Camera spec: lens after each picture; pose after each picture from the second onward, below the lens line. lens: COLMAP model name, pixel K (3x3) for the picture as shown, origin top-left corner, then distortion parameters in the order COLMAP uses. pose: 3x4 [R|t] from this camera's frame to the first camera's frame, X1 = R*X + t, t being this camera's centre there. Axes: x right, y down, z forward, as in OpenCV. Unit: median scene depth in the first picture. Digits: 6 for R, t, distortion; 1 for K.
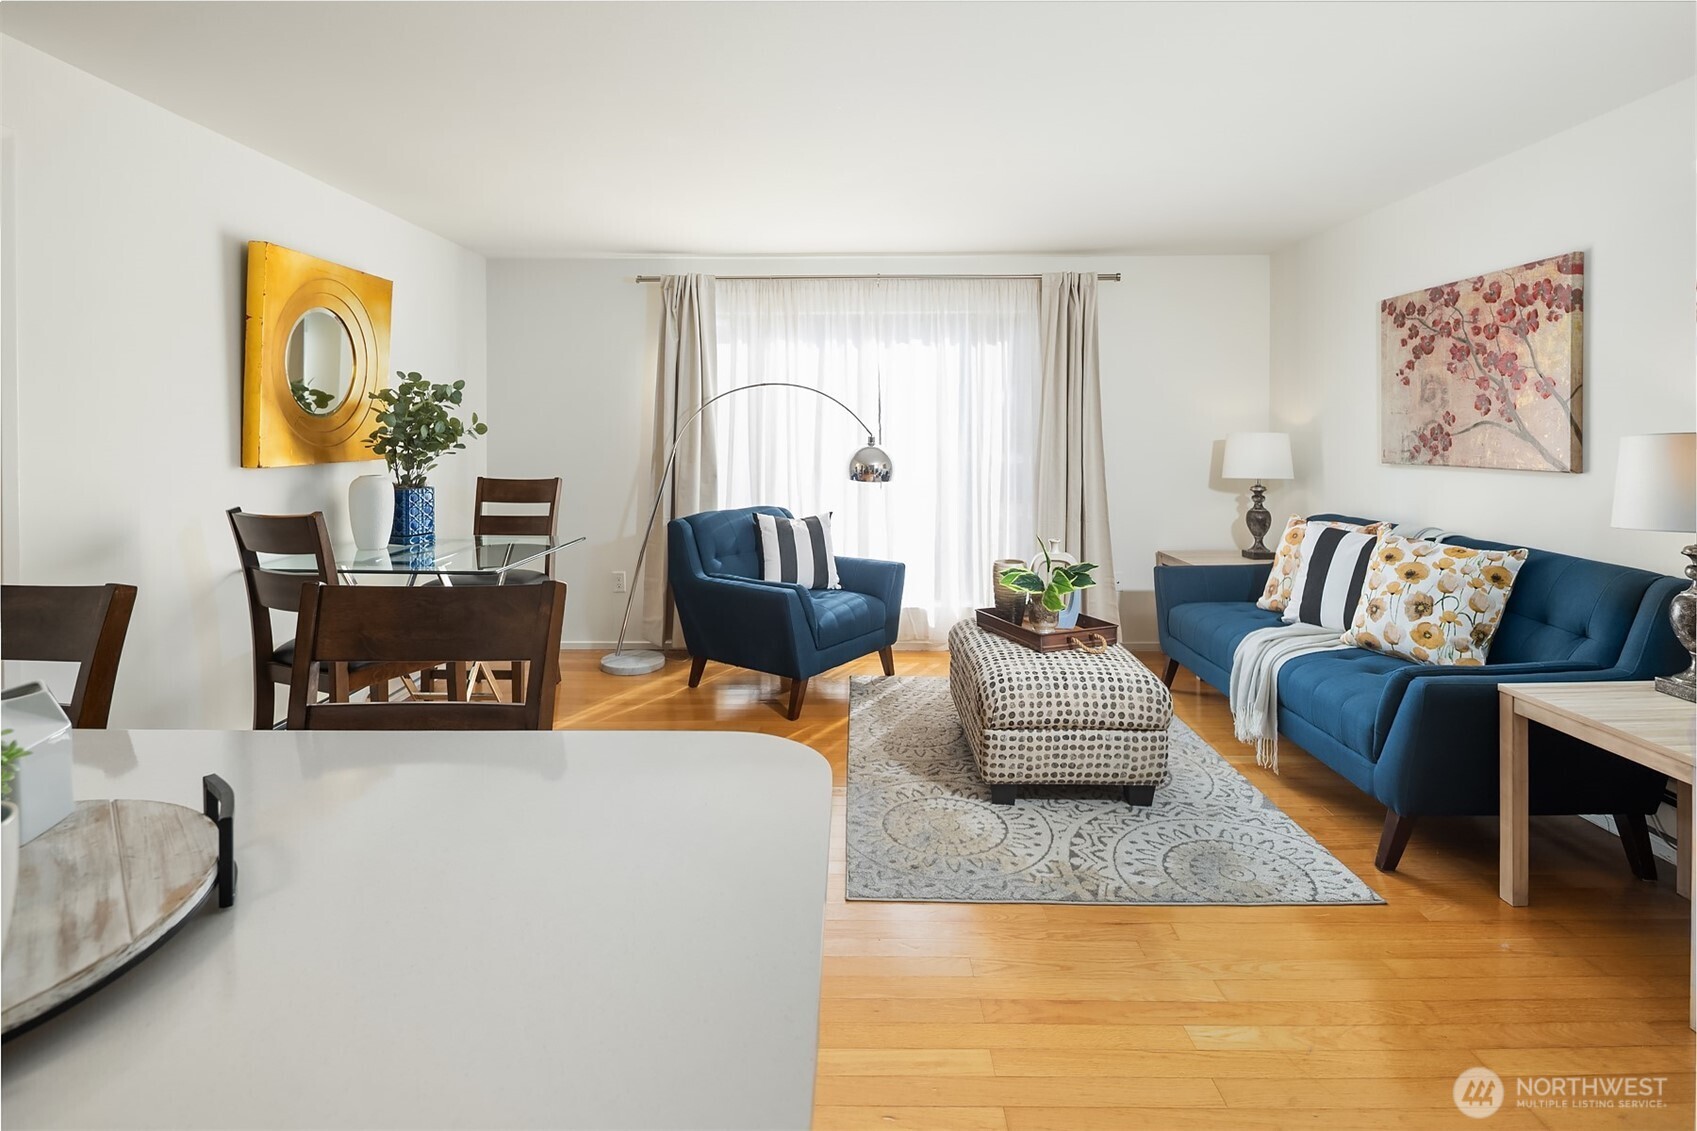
lens RADIAL K [[851.4, 0, 843.8], [0, 851.4, 466.6], [0, 0, 1]] dist [0.004120, 0.000334]
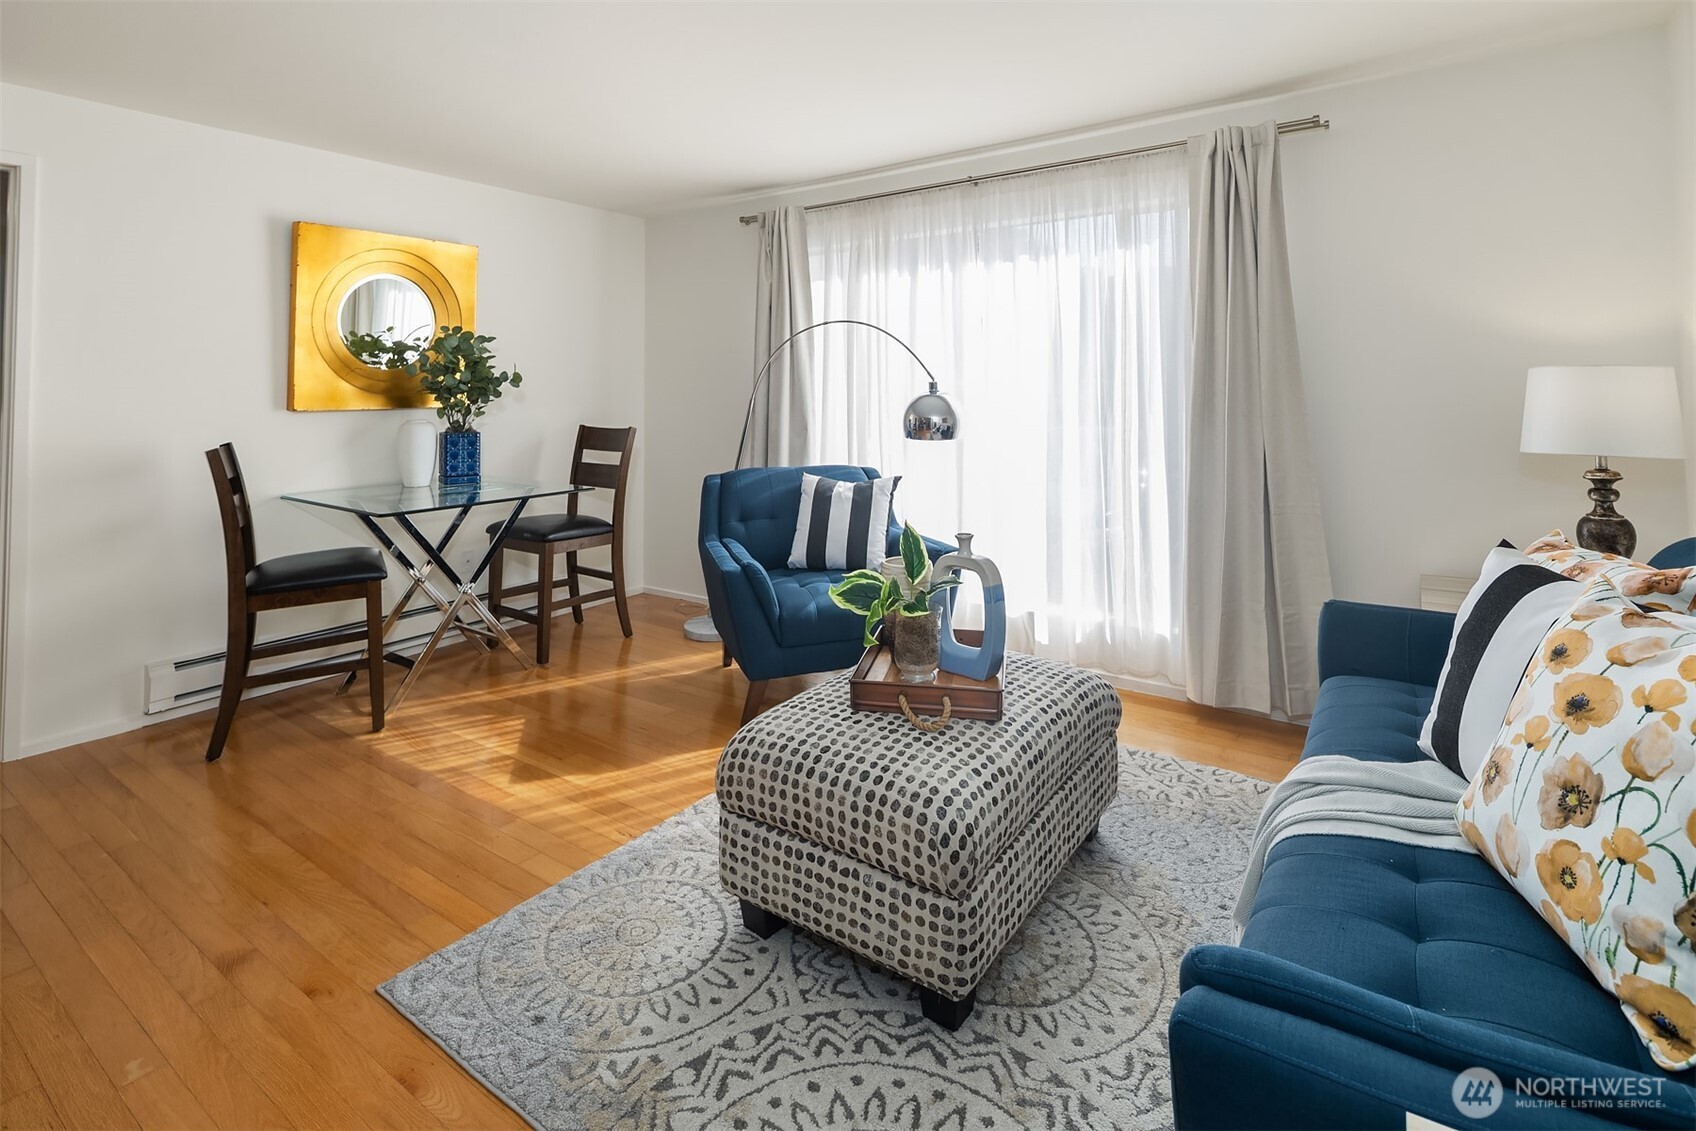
lens RADIAL K [[842.3, 0, 840.2], [0, 842.3, 374.1], [0, 0, 1]] dist [0.006904, -0.004622]
pose [[0.815202, -0.016990, -0.578928, 0.627210], [-0.016806, 0.998455, -0.052968, -0.000452], [0.578934, 0.052909, 0.813656, 0.486062]]
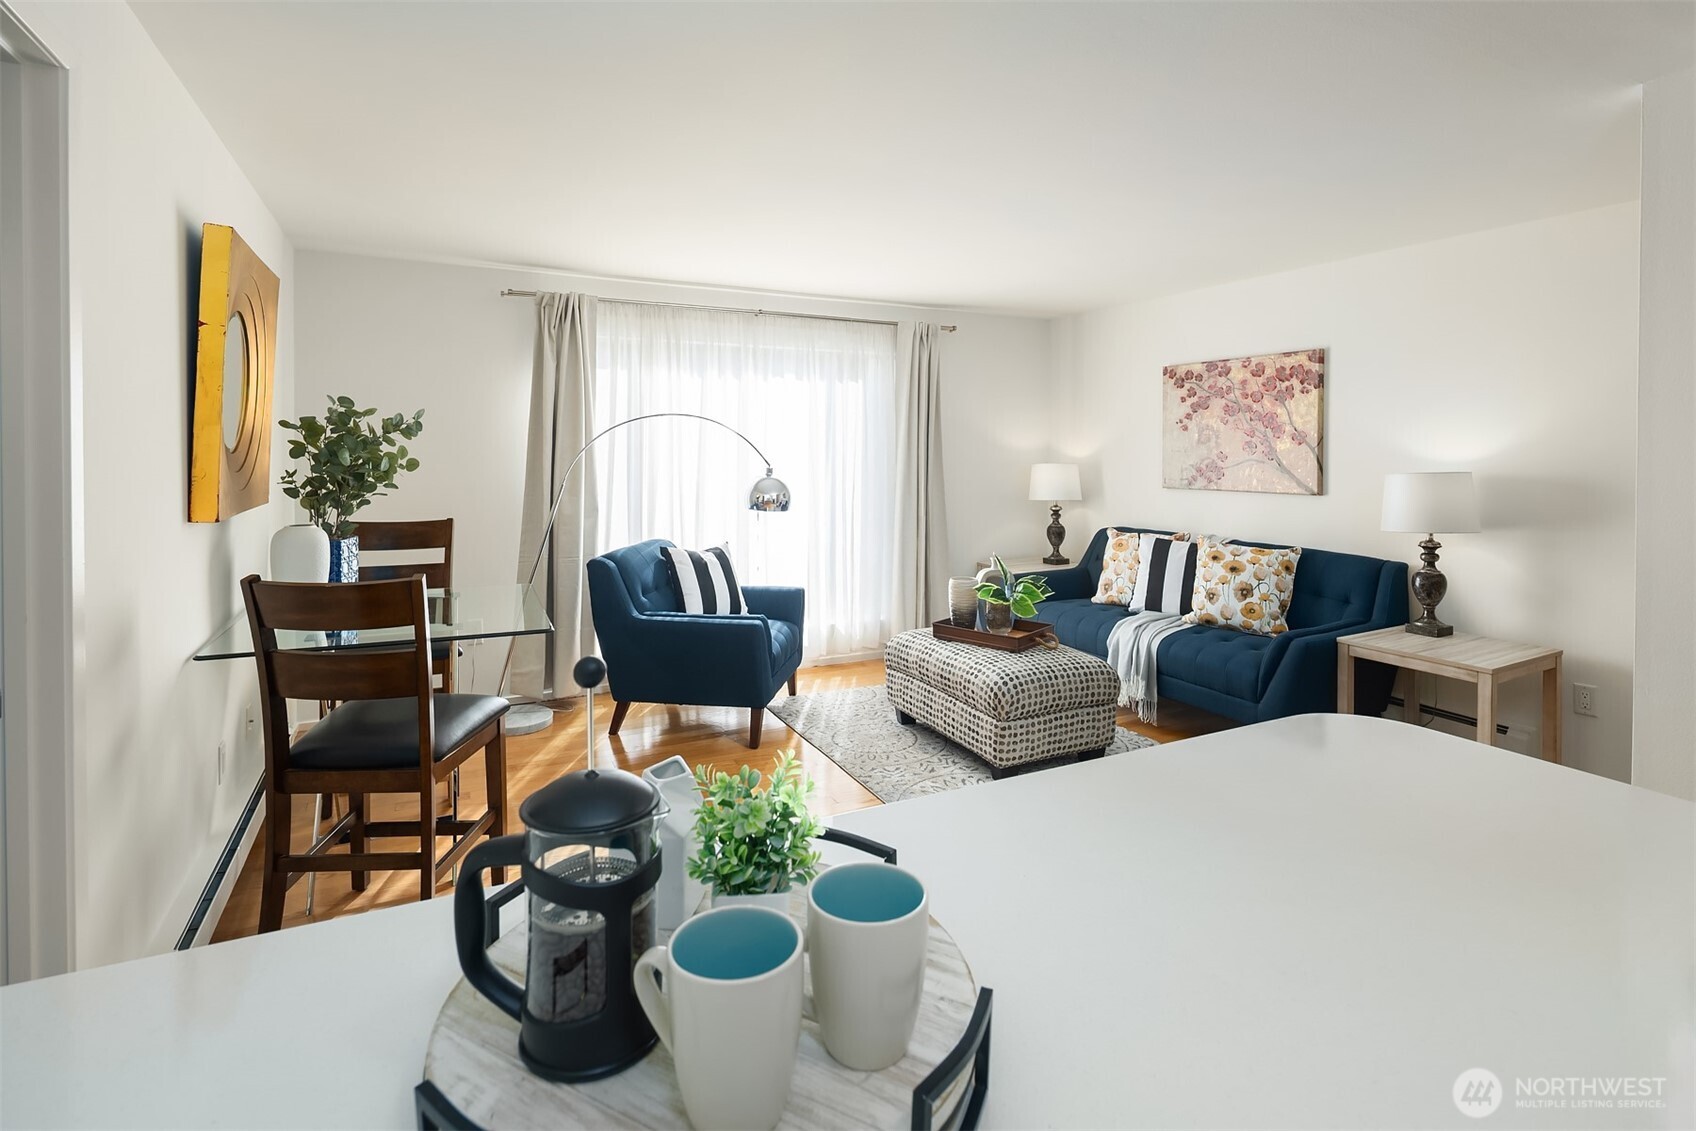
lens RADIAL K [[860.5, 0, 852.6], [0, 860.5, 485.2], [0, 0, 1]] dist [0.008039, 0.000487]
pose [[0.882426, -0.014245, 0.470236, -0.564903], [0.012728, 0.999898, 0.006405, -0.029478], [-0.470279, 0.000333, 0.882517, 0.043154]]
